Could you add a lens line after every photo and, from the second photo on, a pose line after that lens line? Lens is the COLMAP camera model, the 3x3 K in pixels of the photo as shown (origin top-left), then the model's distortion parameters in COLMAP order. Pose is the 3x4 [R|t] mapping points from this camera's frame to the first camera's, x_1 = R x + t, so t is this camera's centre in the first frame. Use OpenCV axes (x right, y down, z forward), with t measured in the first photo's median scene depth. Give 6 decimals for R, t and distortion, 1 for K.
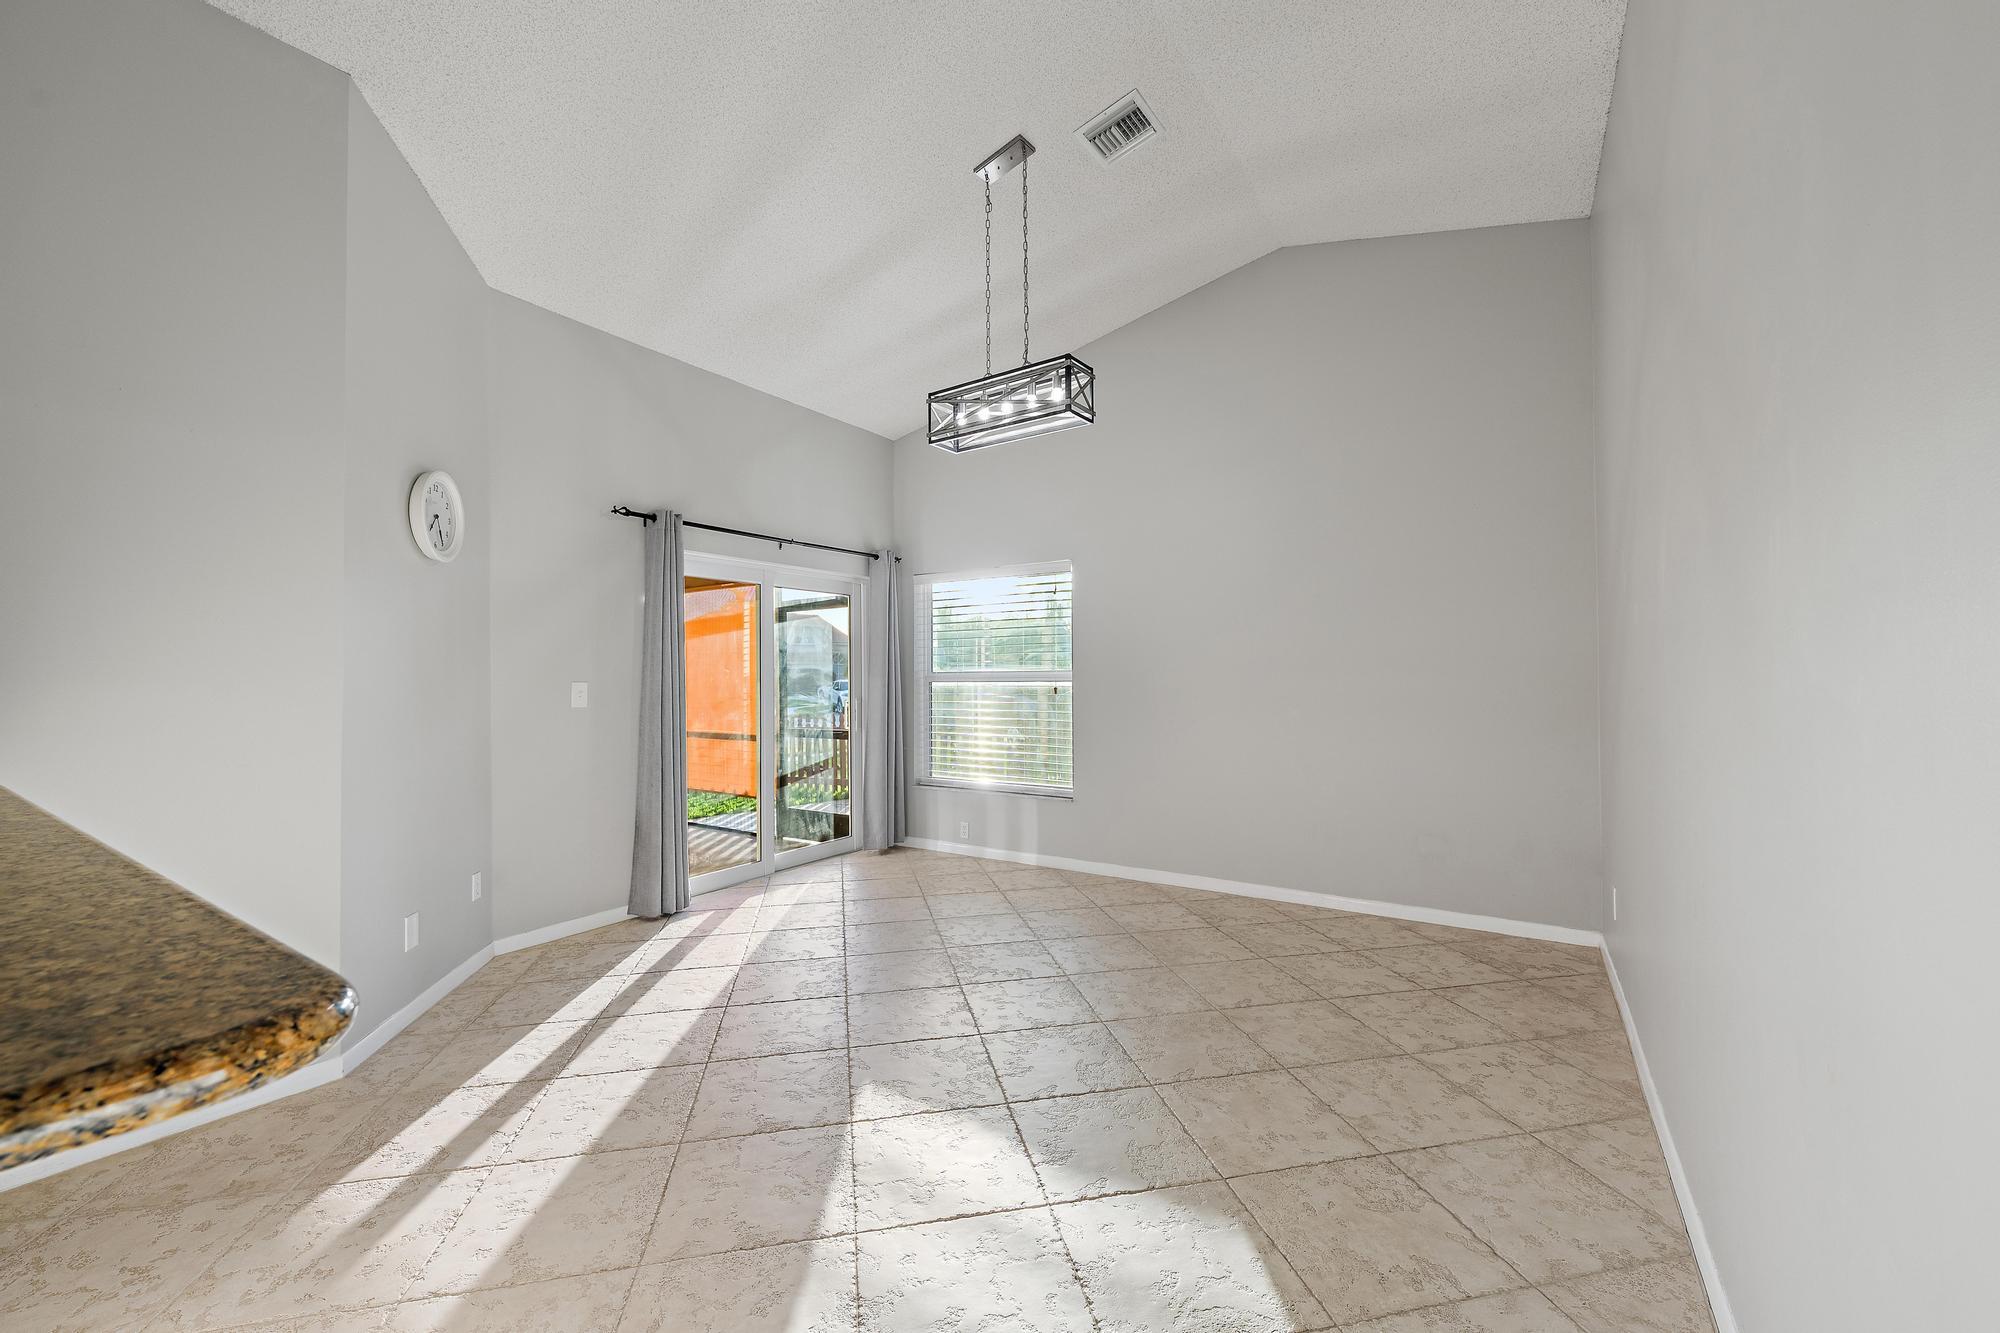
lens RADIAL K [[783.2, 0, 1004.5], [0, 783.2, 661.6], [0, 0, 1]] dist [0.002378, -0.000327]
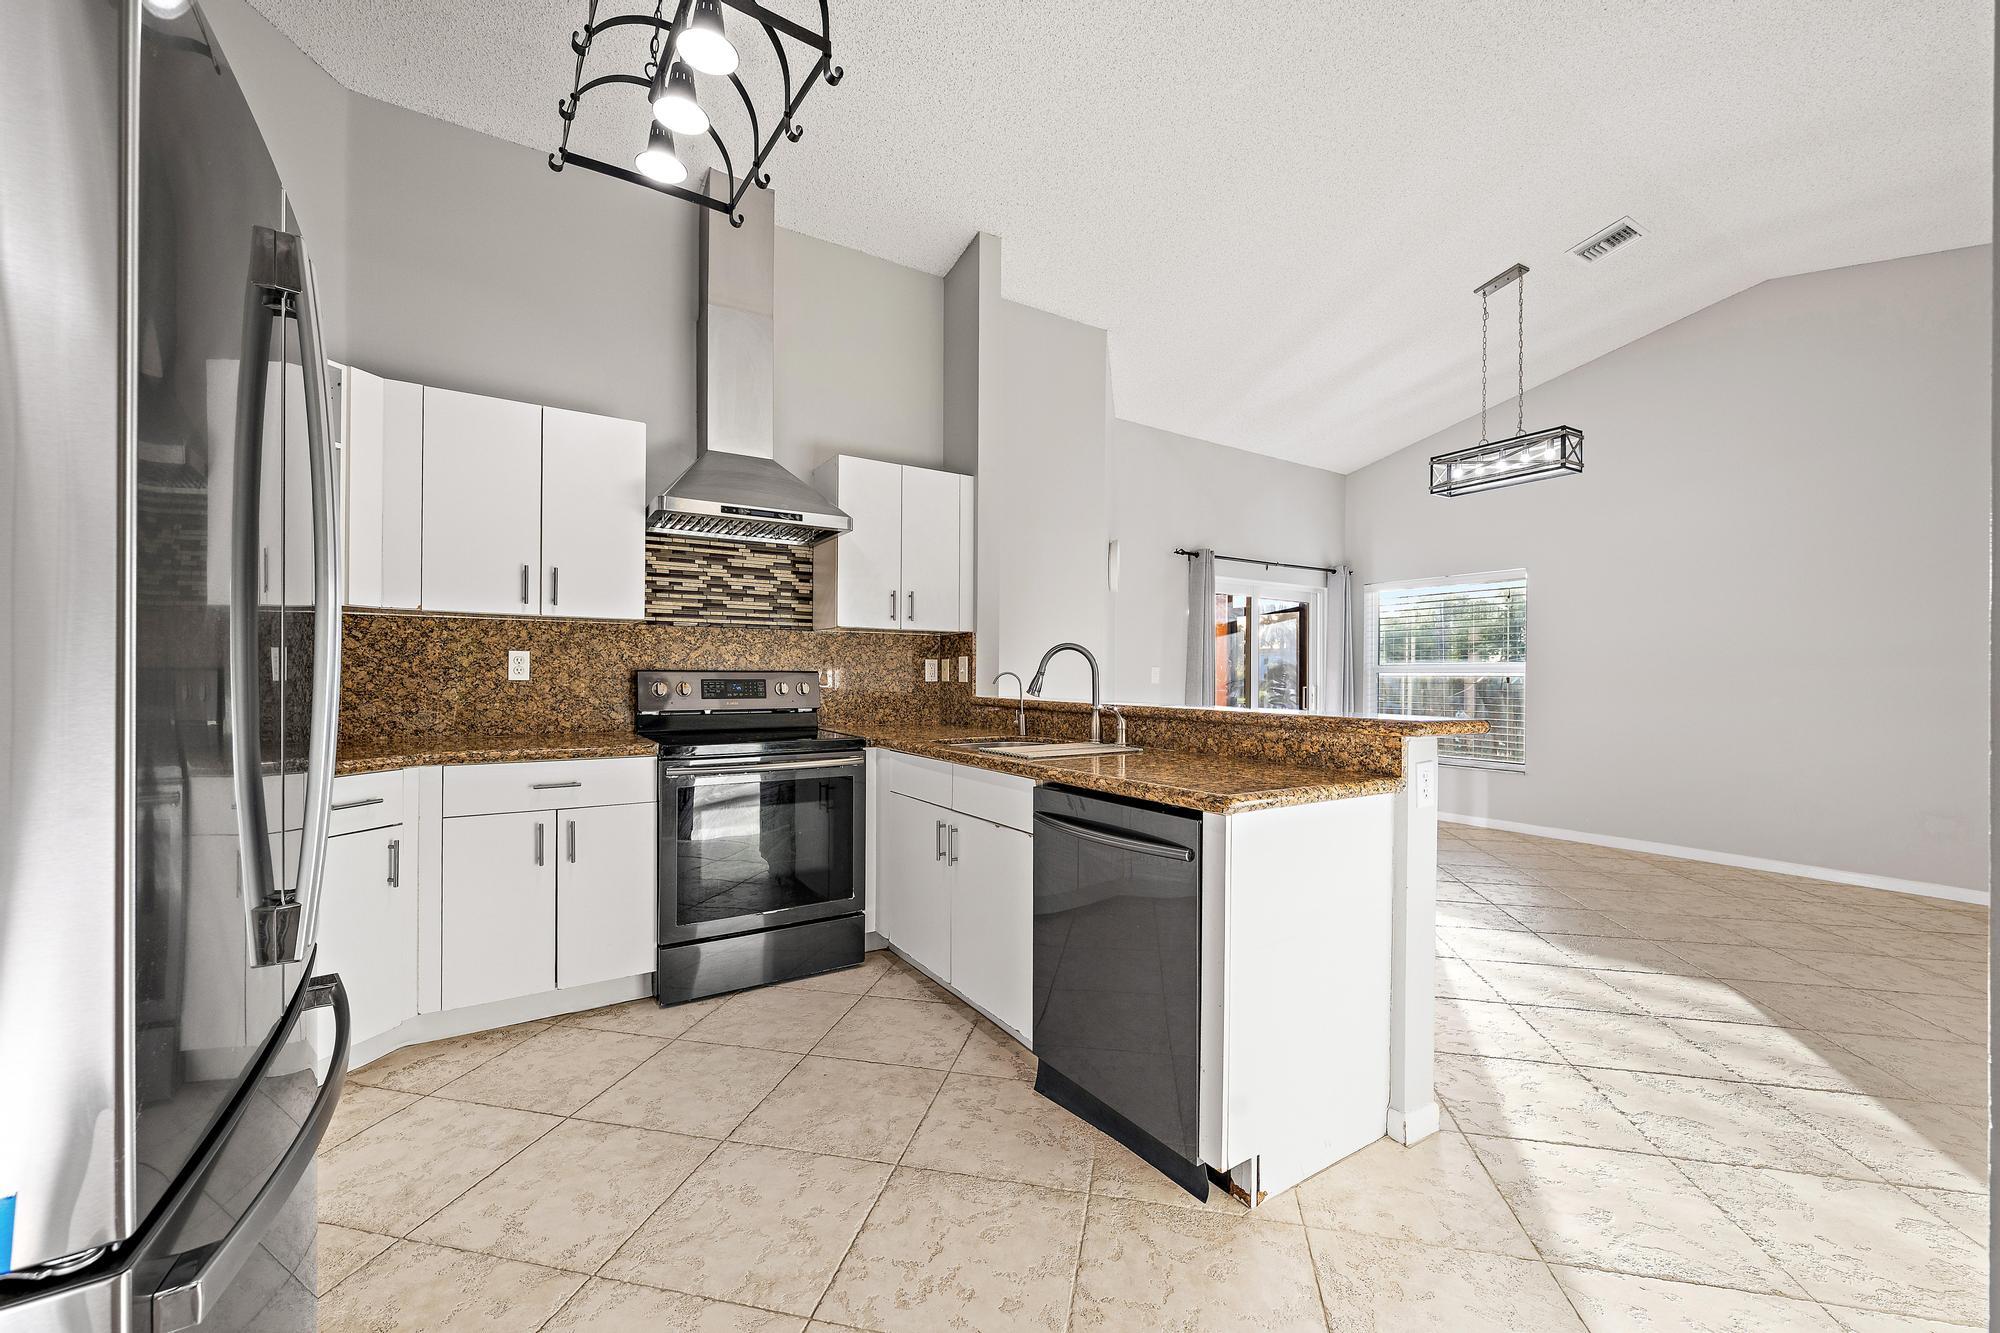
lens RADIAL K [[783.2, 0, 1005.7], [0, 783.2, 670.6], [0, 0, 1]] dist [0.002378, -0.000327]
pose [[0.914730, 0.009389, -0.403957, -0.235966], [-0.005186, 0.999920, 0.011497, 0.020604], [0.404033, -0.008422, 0.914706, -0.603350]]
